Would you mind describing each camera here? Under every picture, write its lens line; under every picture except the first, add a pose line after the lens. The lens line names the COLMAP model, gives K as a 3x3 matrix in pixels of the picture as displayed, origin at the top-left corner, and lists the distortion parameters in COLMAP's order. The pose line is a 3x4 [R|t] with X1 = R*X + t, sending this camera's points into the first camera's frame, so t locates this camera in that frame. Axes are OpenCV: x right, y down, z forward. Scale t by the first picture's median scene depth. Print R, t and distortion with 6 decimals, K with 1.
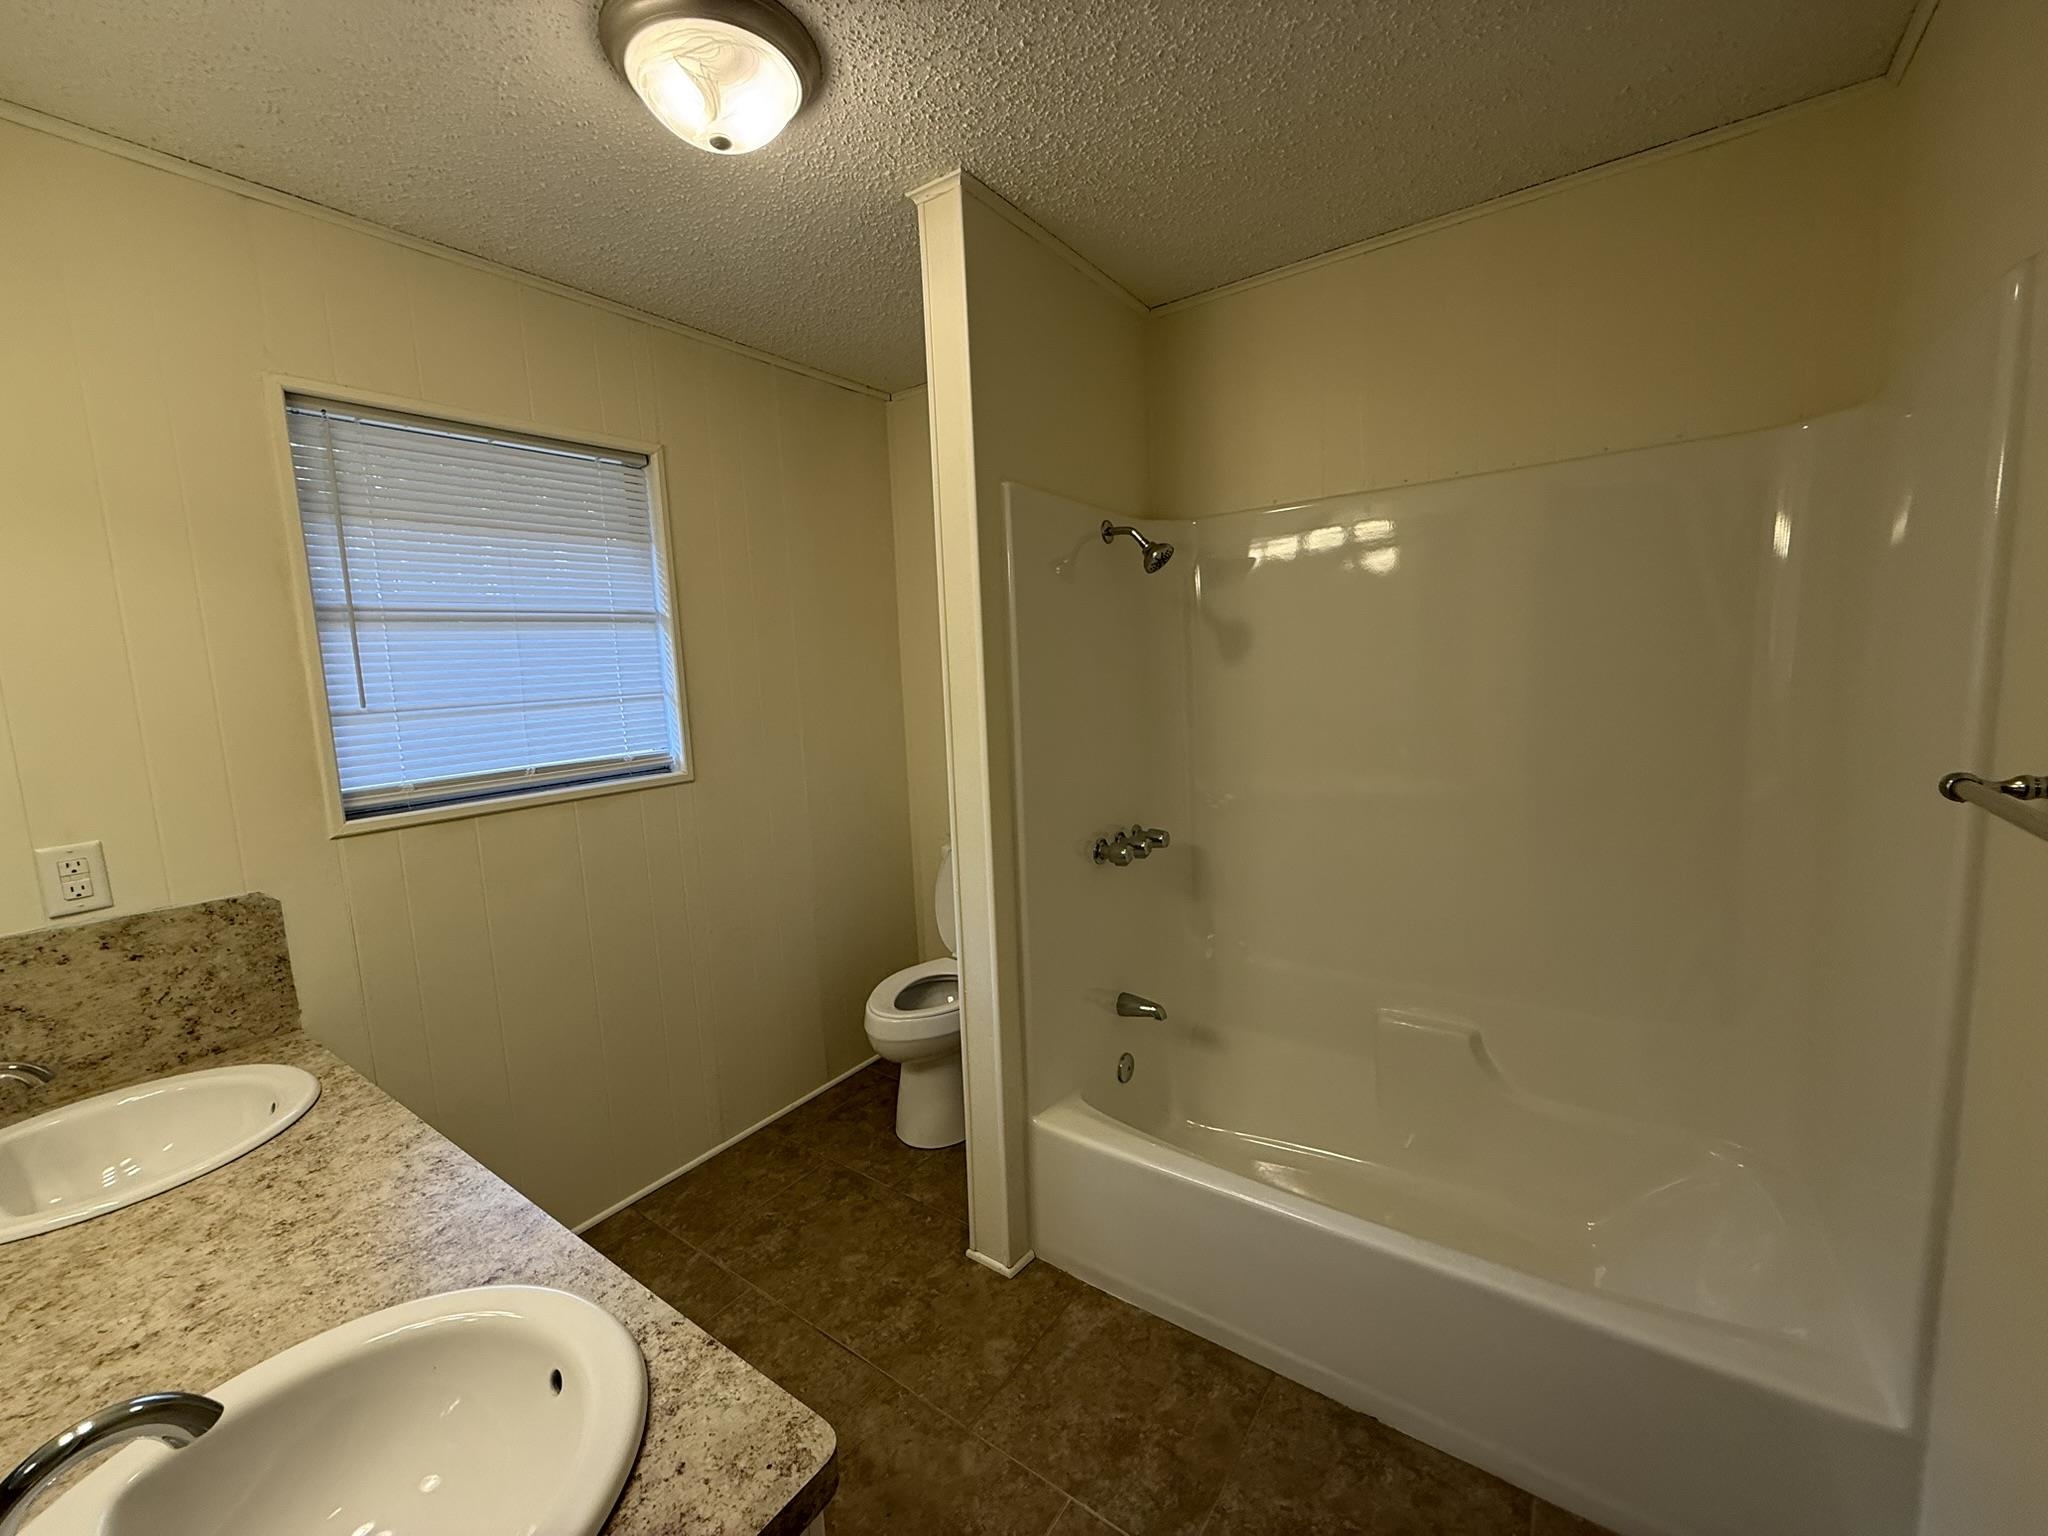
lens RADIAL K [[816.2, 0, 1017.5], [0, 816.2, 765.4], [0, 0, 1]] dist [0.002285, -0.000274]
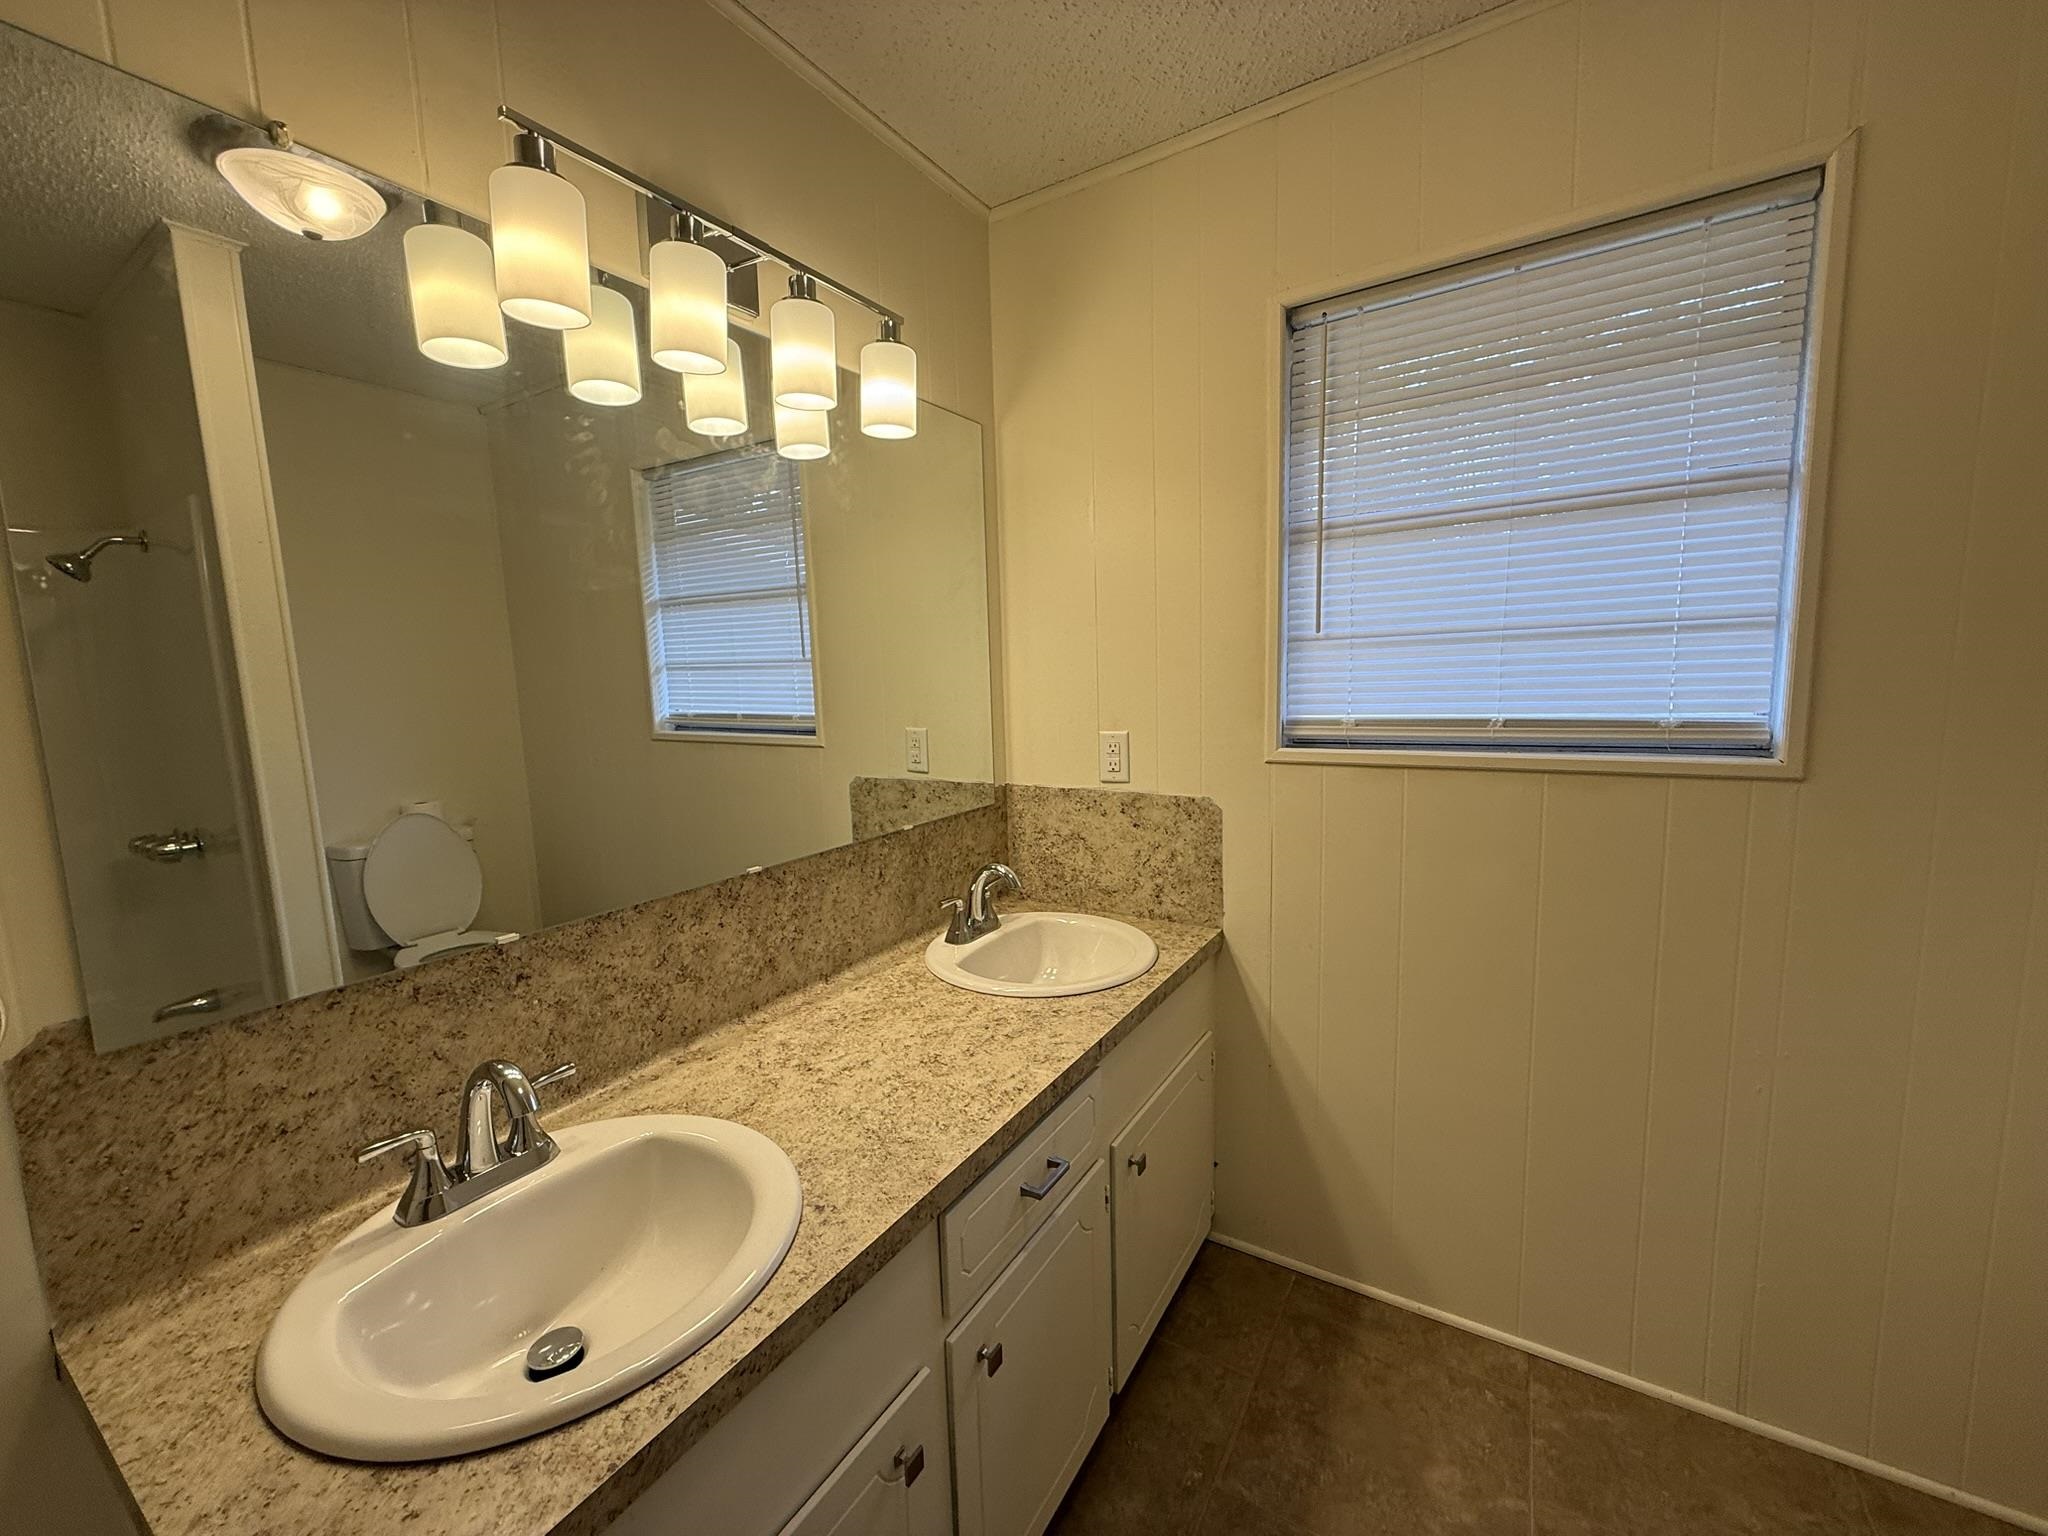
lens RADIAL K [[816.2, 0, 1025.6], [0, 816.2, 764.8], [0, 0, 1]] dist [0.002285, -0.000274]
pose [[0.063530, 0.165821, -0.984107, 0.143664], [-0.090835, 0.982967, 0.159765, -0.043551], [0.993838, 0.079241, 0.077510, 0.643740]]
